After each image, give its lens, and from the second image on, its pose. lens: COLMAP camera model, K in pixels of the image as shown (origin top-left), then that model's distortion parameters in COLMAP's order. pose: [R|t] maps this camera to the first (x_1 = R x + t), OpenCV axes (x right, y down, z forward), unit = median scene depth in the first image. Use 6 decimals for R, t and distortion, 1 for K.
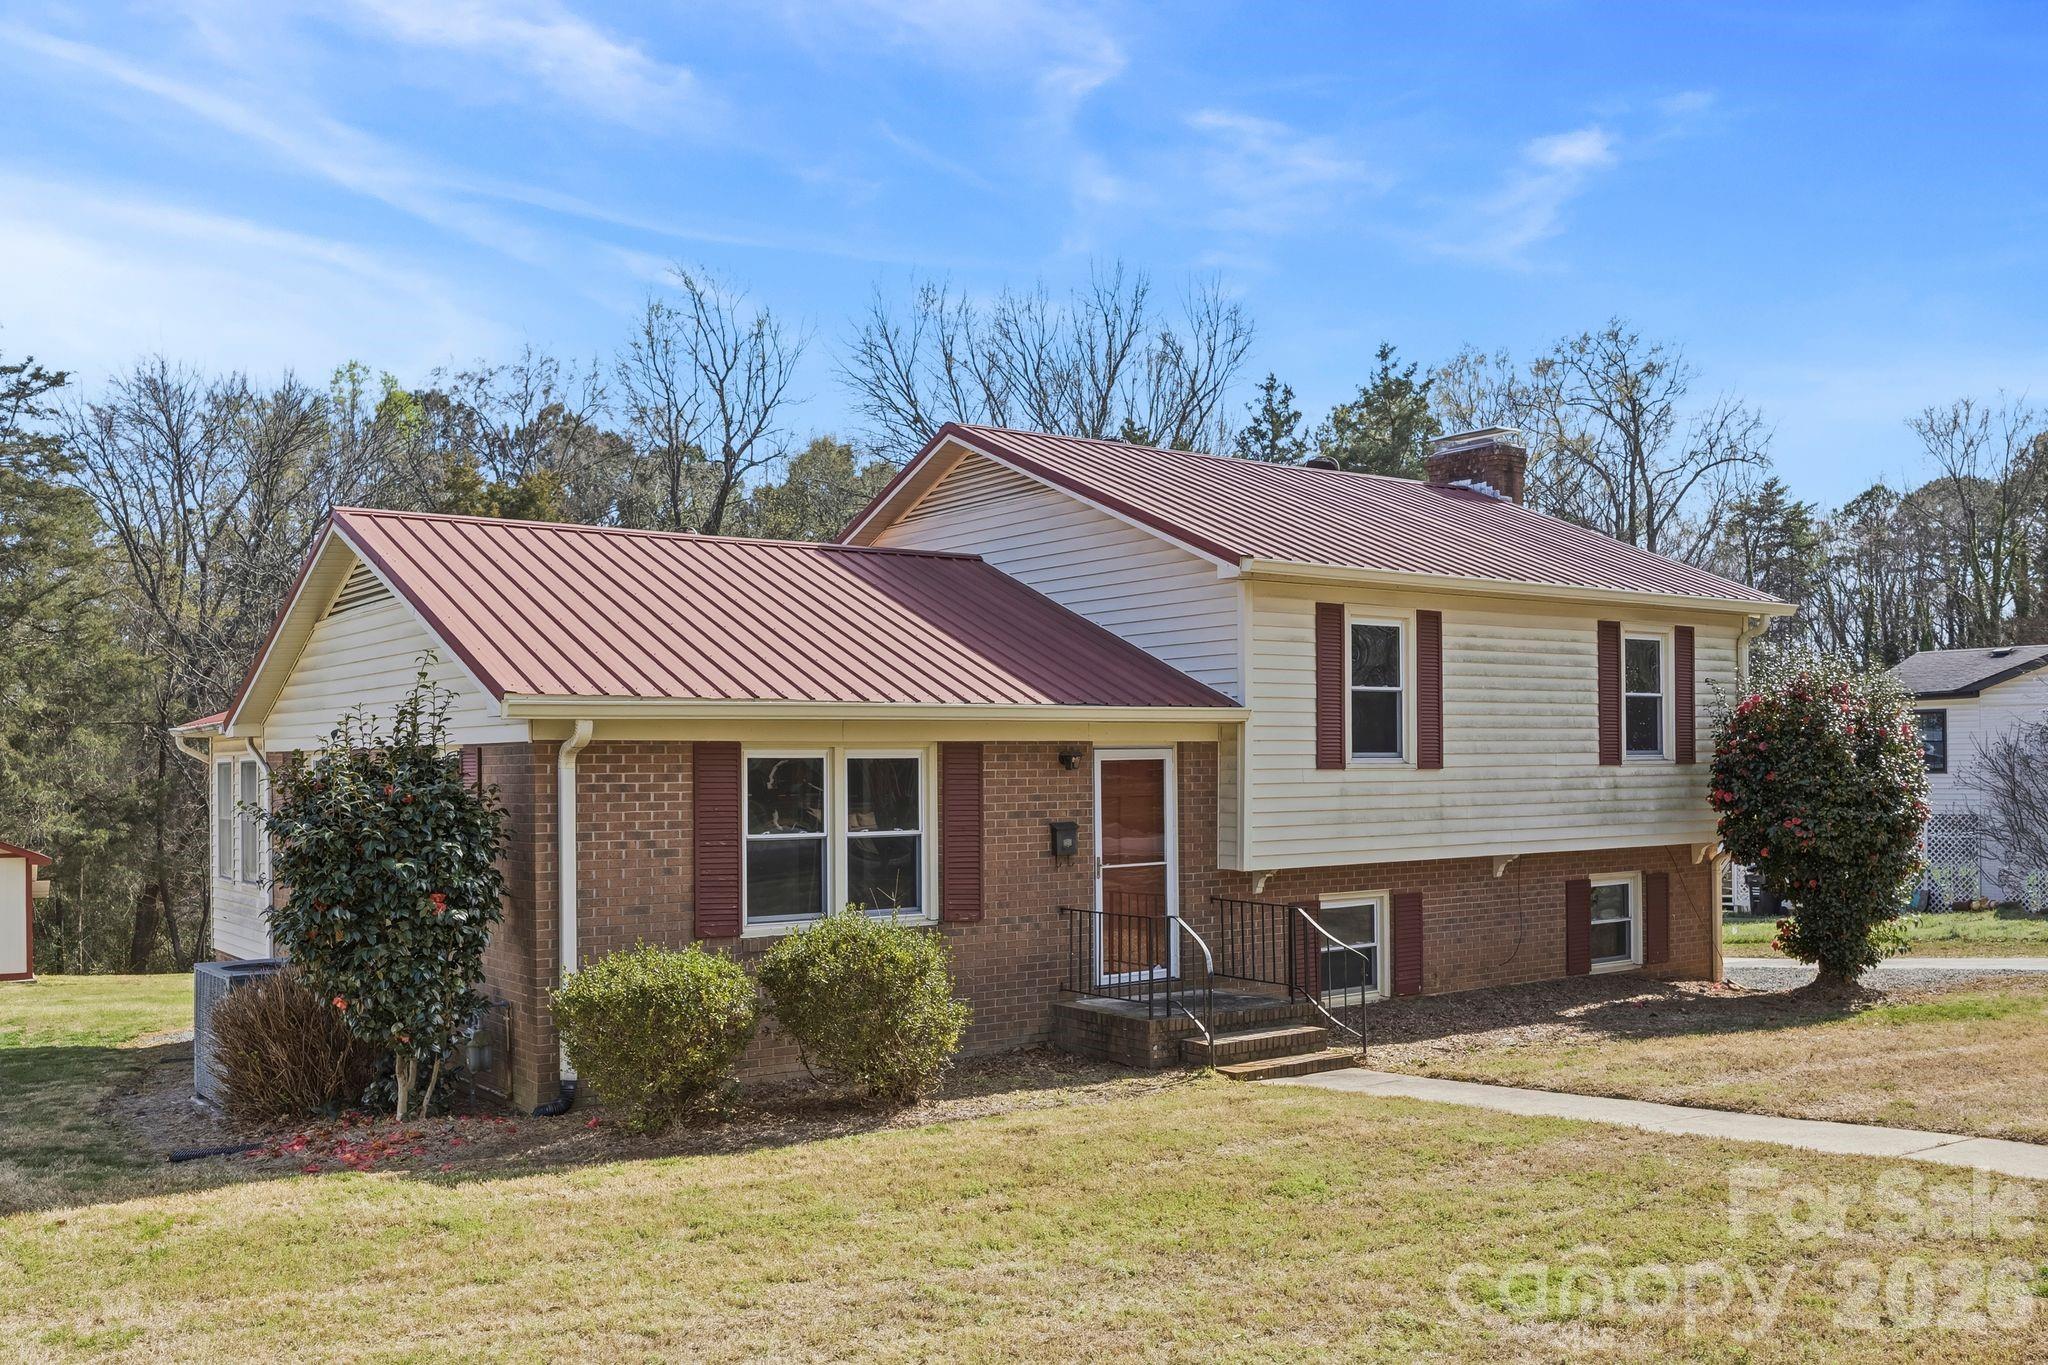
lens RADIAL K [[1641.5, 0, 1024.0], [0, 1641.5, 682.5], [0, 0, 1]] dist [0.073170, 0.001290]
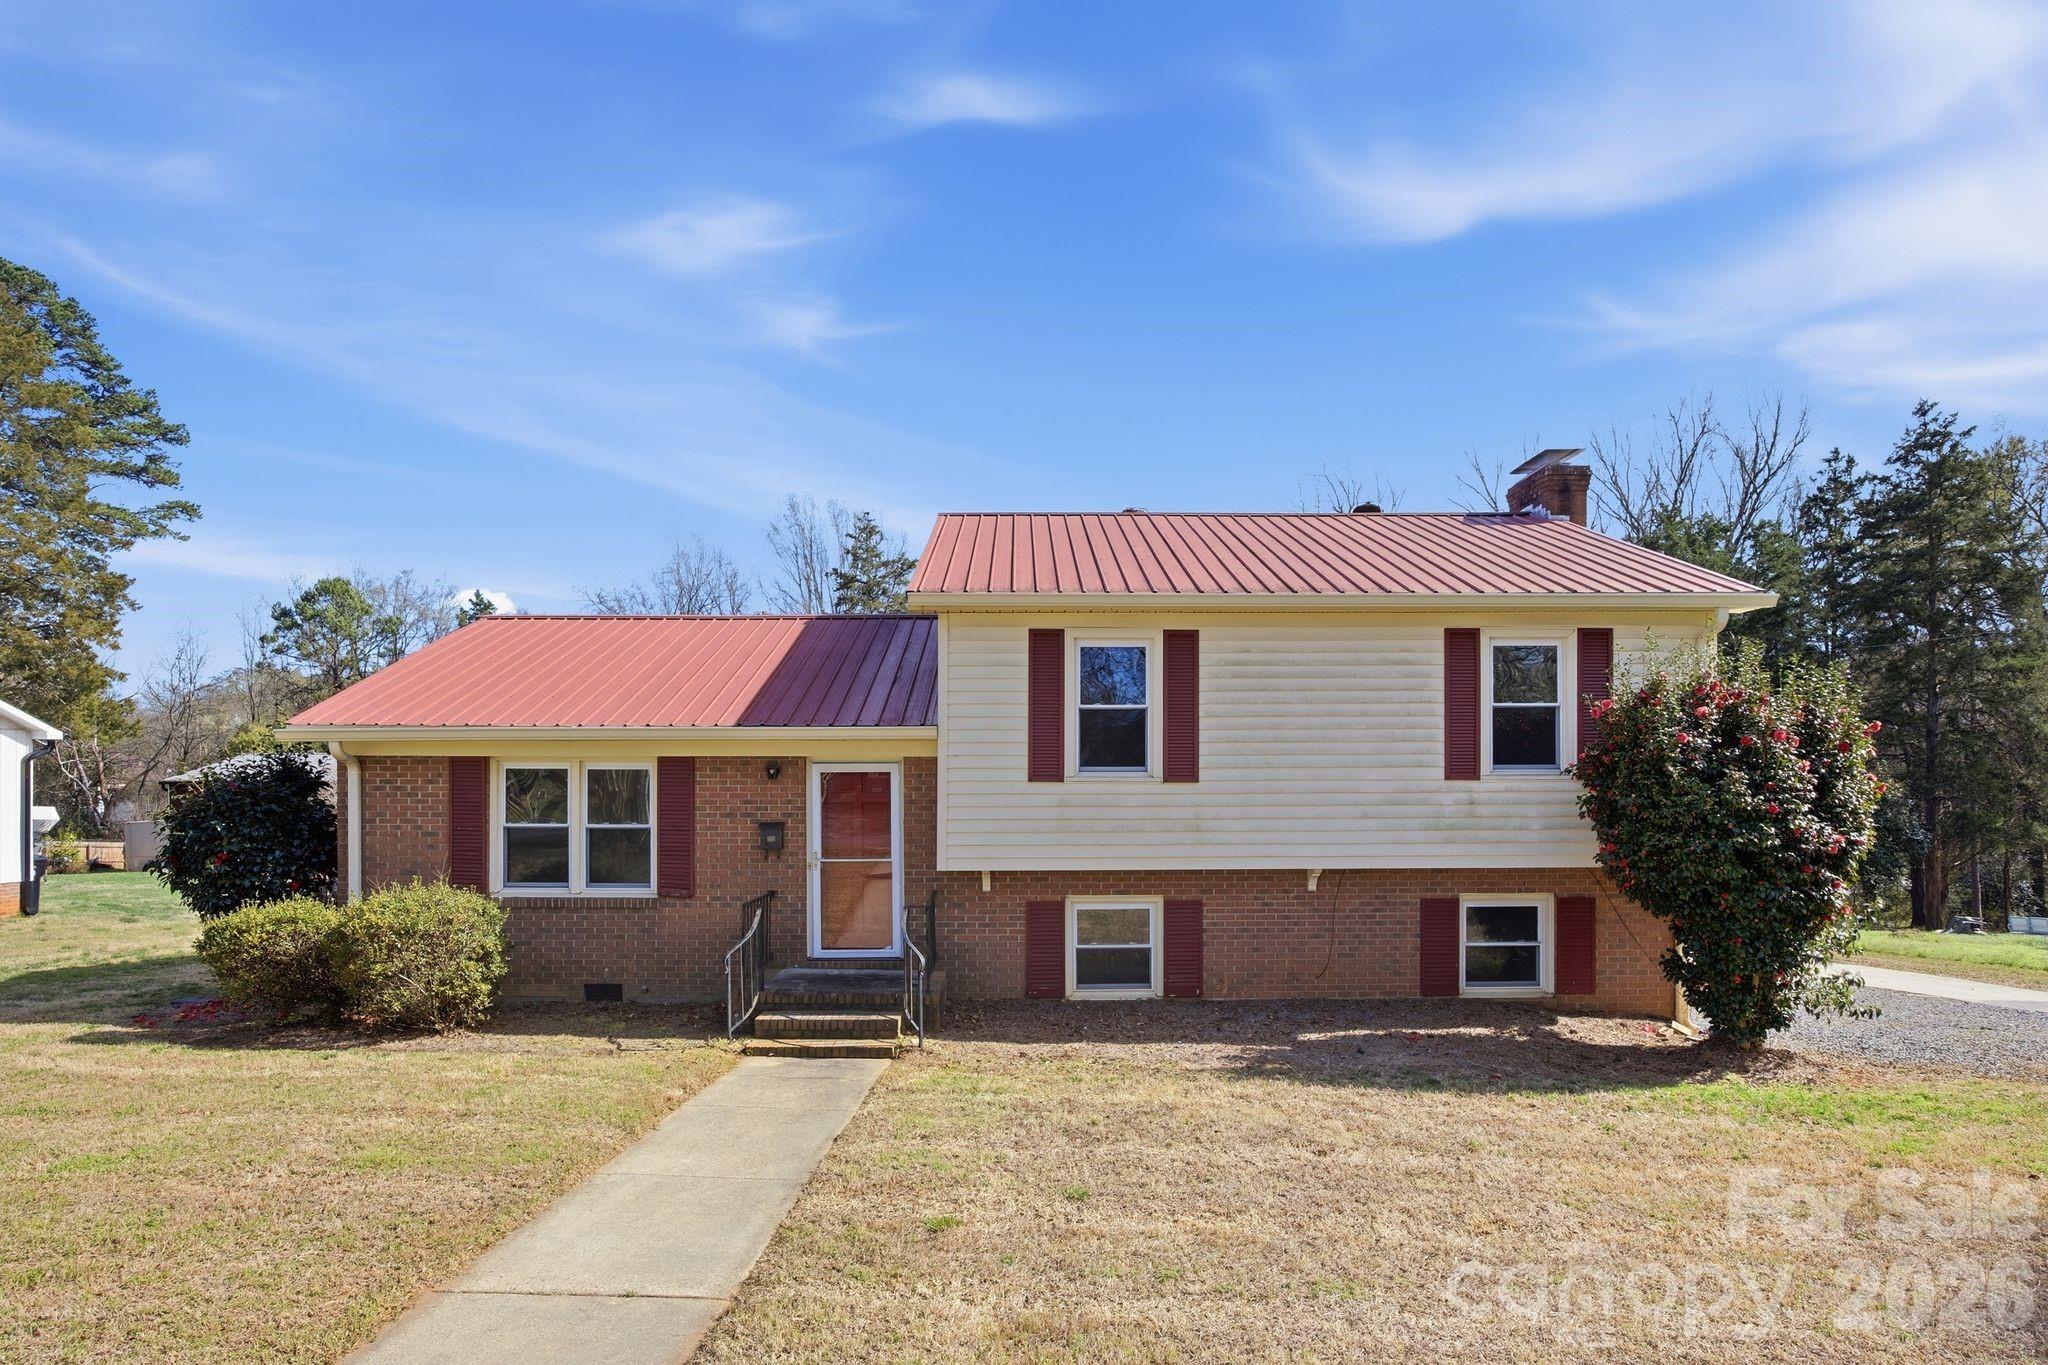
lens RADIAL K [[1030.5, 0, 1025.6], [0, 1030.5, 742.4], [0, 0, 1]] dist [-0.007864, 0.010741]
pose [[0.820636, -0.013912, -0.571282, 0.532546], [0.021427, 0.999750, 0.006432, 0.021157], [0.571049, -0.017519, 0.820729, 0.411739]]
